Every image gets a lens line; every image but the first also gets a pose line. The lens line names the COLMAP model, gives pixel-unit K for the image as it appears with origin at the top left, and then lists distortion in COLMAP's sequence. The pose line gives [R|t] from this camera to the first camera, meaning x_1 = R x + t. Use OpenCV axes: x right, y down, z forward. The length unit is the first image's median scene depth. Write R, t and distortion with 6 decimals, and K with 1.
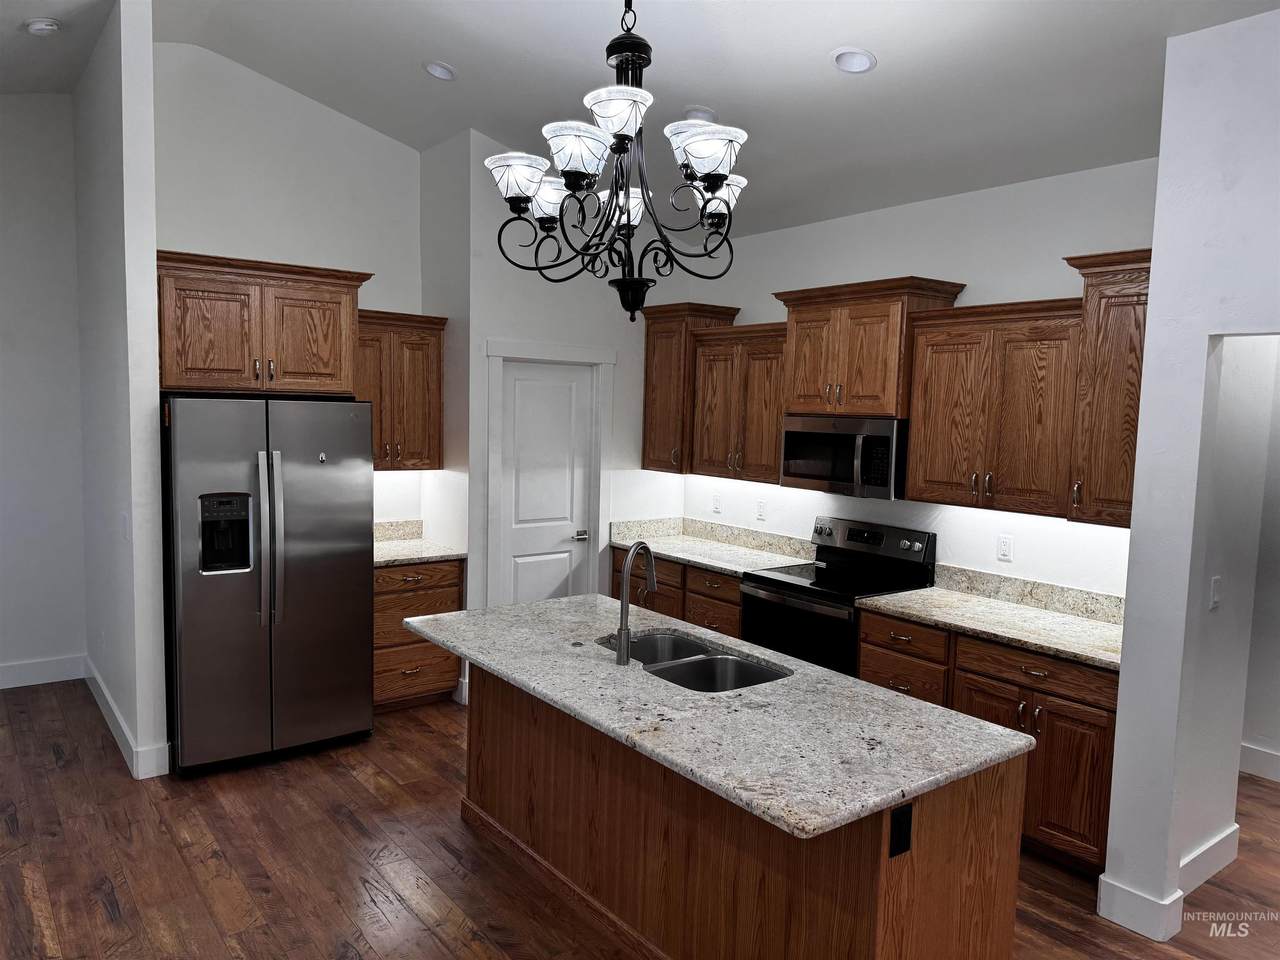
lens RADIAL K [[876.8, 0, 640.0], [0, 876.8, 480.0], [0, 0, 1]] dist [0.003391, -0.004151]
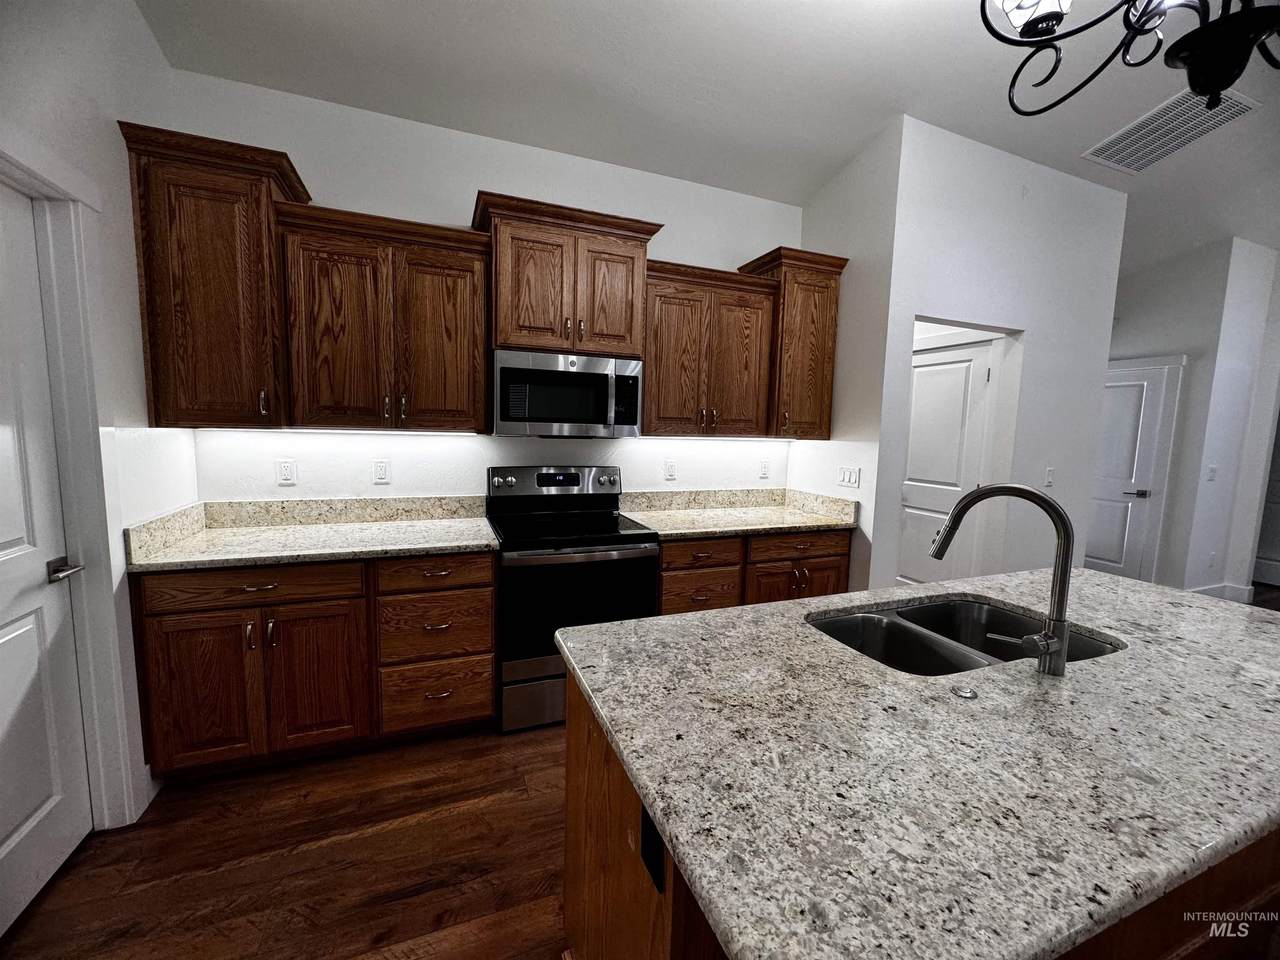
lens RADIAL K [[506.6, 0, 640.0], [0, 506.6, 480.0], [0, 0, 1]] dist [-0.001714, 0.000057]
pose [[0.274698, -0.124445, 0.953443, -0.312031], [0.061261, 0.991840, 0.111806, 0.005608], [-0.959577, 0.027696, 0.280080, 0.832039]]
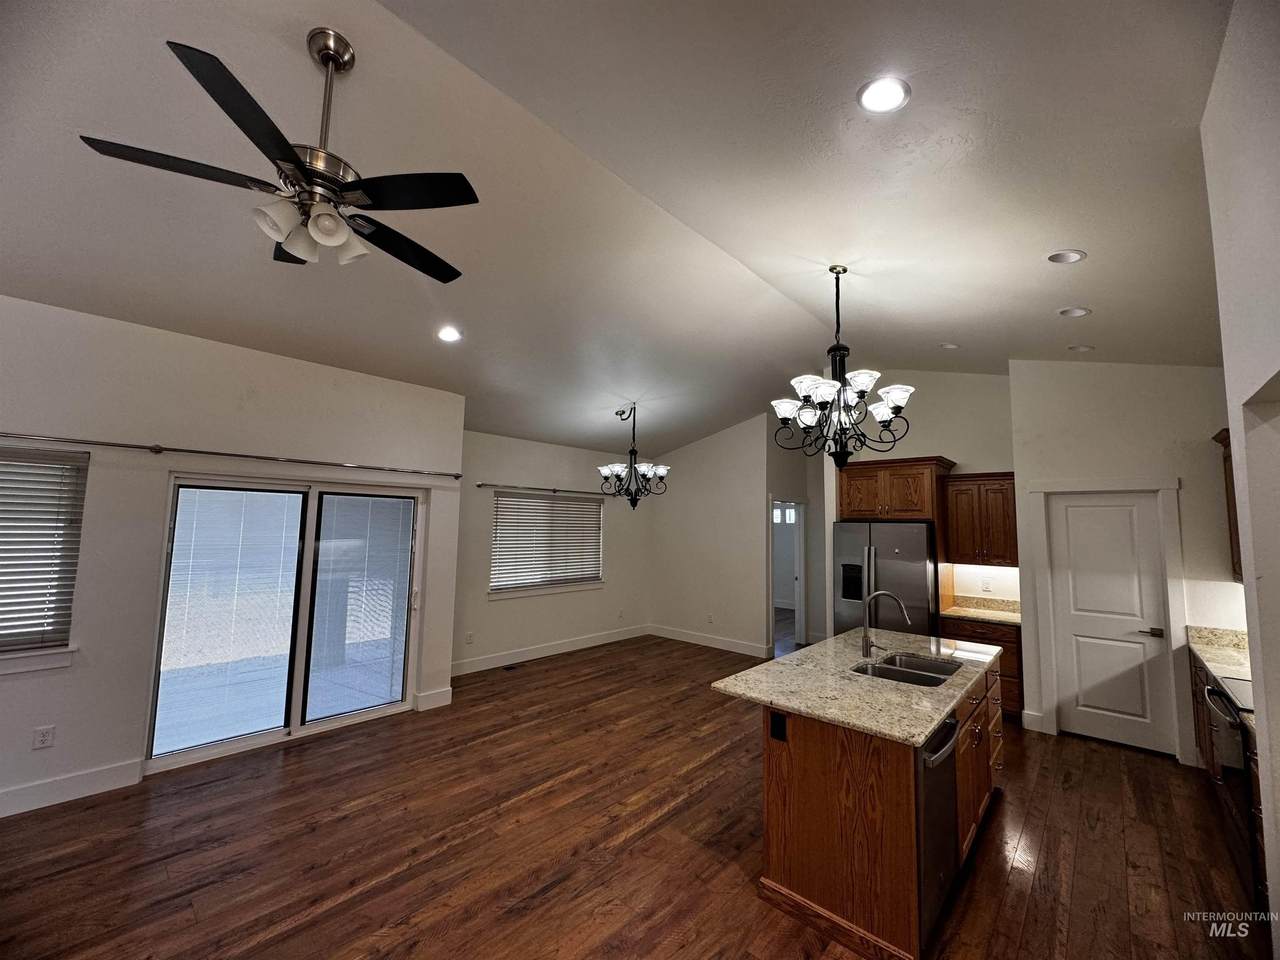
lens RADIAL K [[506.6, 0, 640.0], [0, 506.6, 480.0], [0, 0, 1]] dist [-0.001714, 0.000057]
pose [[0.175626, -0.114309, -0.977798, 0.681370], [-0.095476, 0.986576, -0.132484, 0.022320], [0.979816, 0.116624, 0.162354, 0.228132]]
